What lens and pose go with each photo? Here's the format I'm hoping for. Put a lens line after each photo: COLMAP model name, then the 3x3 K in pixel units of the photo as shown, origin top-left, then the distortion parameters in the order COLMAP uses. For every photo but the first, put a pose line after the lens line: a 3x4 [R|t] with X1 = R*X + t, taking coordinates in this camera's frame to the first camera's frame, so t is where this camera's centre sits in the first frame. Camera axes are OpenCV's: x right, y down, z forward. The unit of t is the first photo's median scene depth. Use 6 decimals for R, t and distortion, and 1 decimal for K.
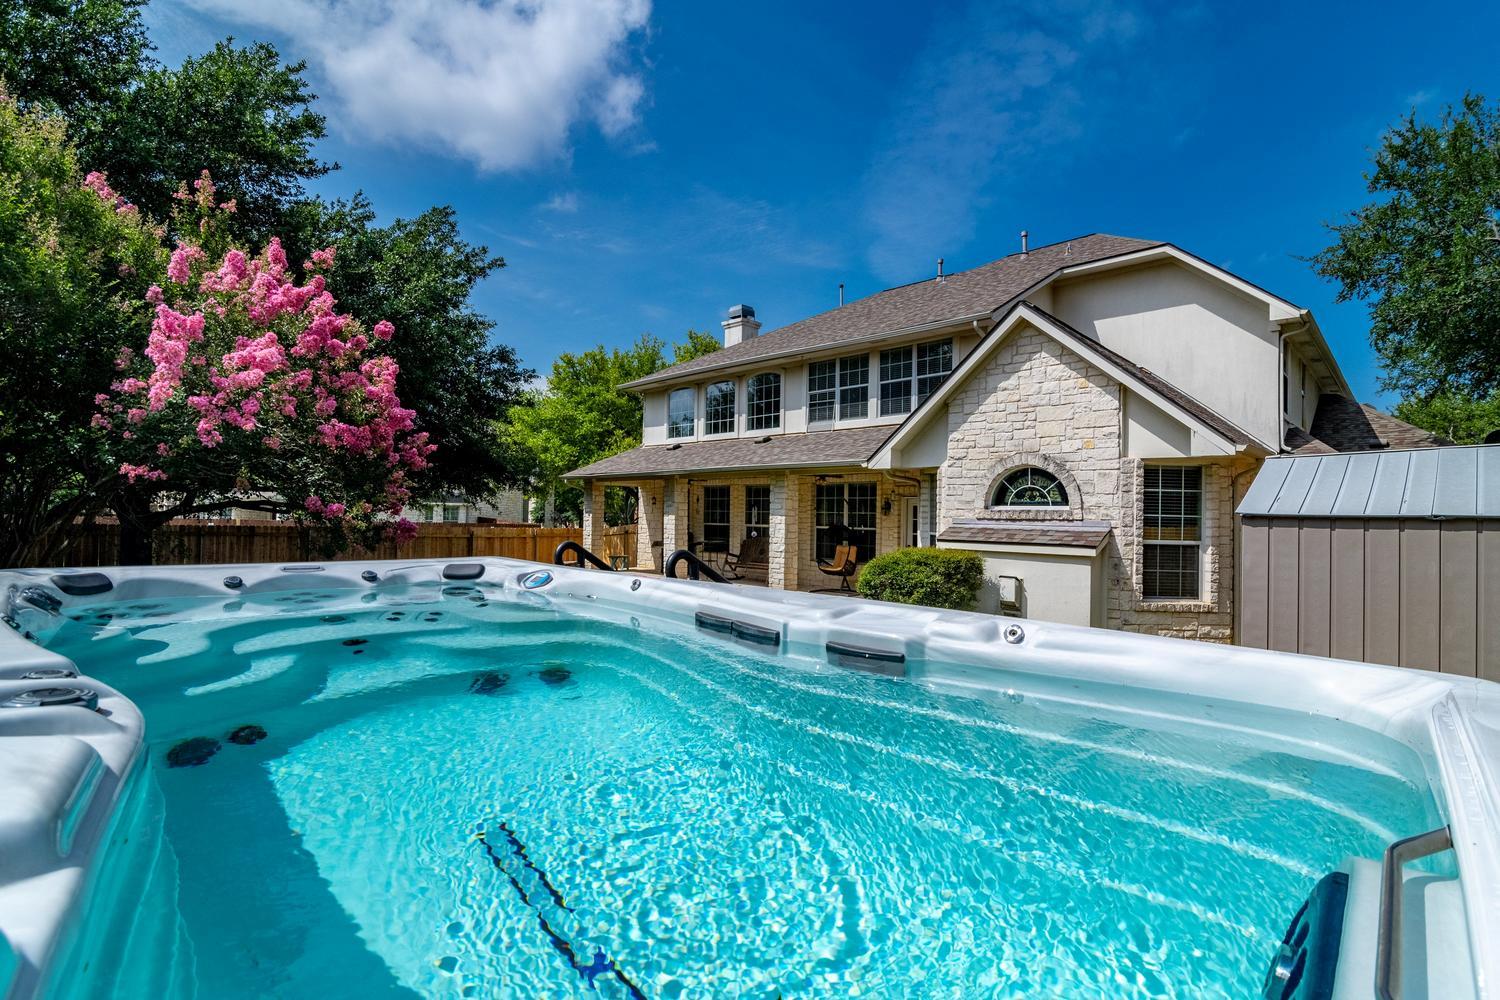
lens RADIAL K [[690.1, 0, 790.5], [0, 690.1, 498.4], [0, 0, 1]] dist [0.000019, -0.000370]
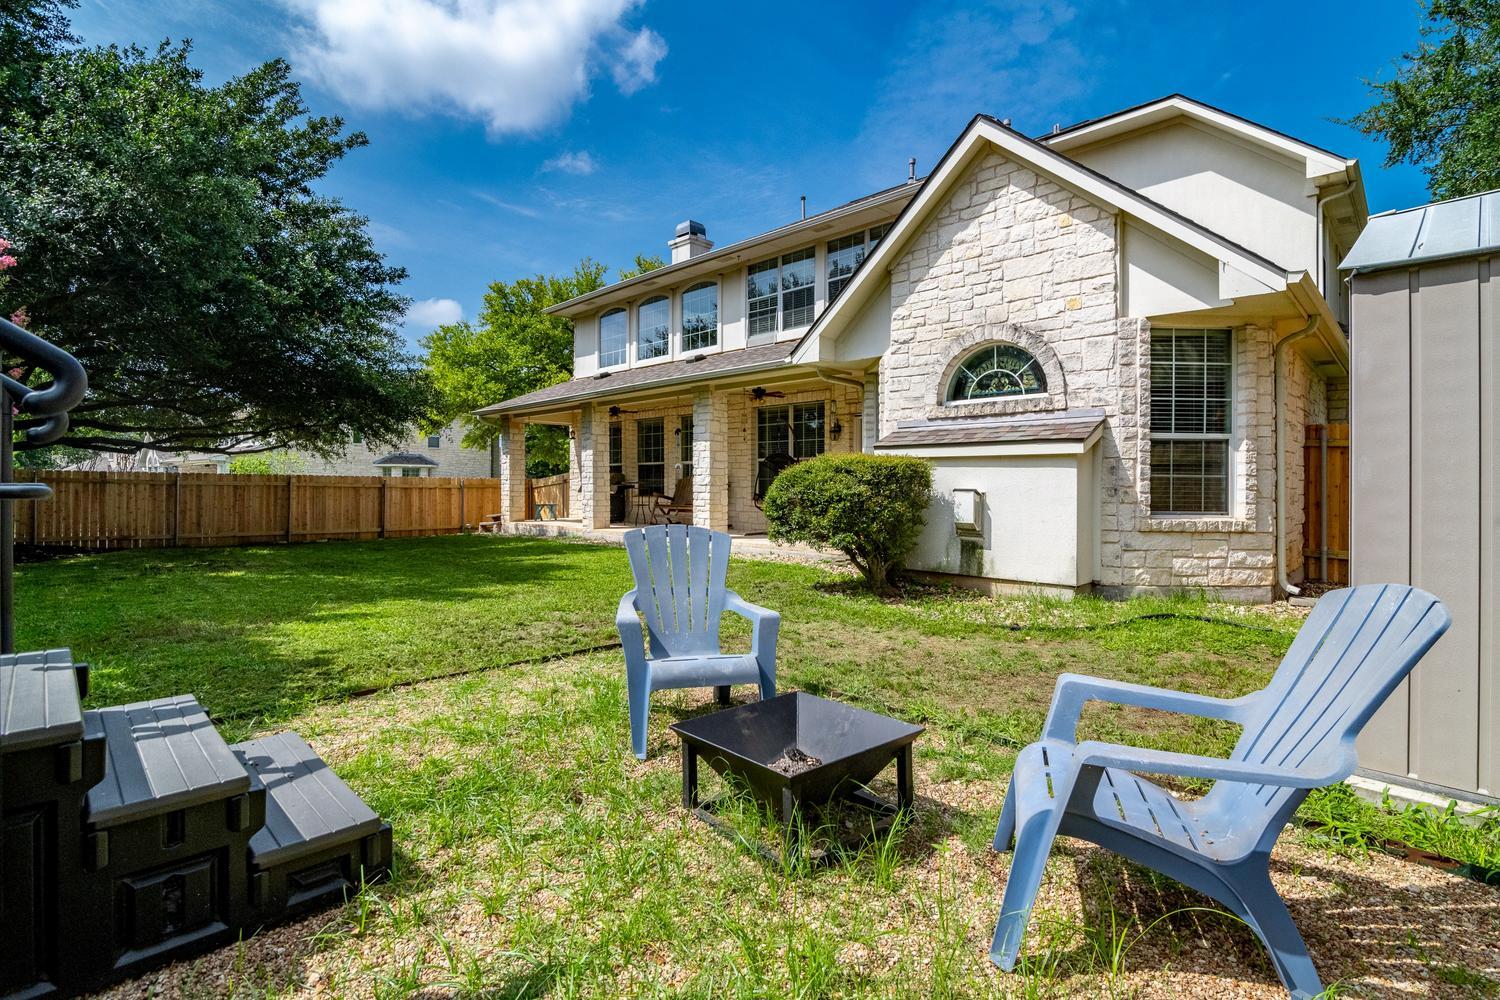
lens RADIAL K [[690.7, 0, 790.7], [0, 690.7, 476.6], [0, 0, 1]] dist [-0.002605, 0.000033]
pose [[0.999887, -0.014694, -0.003270, 0.121737], [0.014734, 0.999811, 0.012648, 0.079472], [0.003084, -0.012695, 0.999915, 0.246429]]
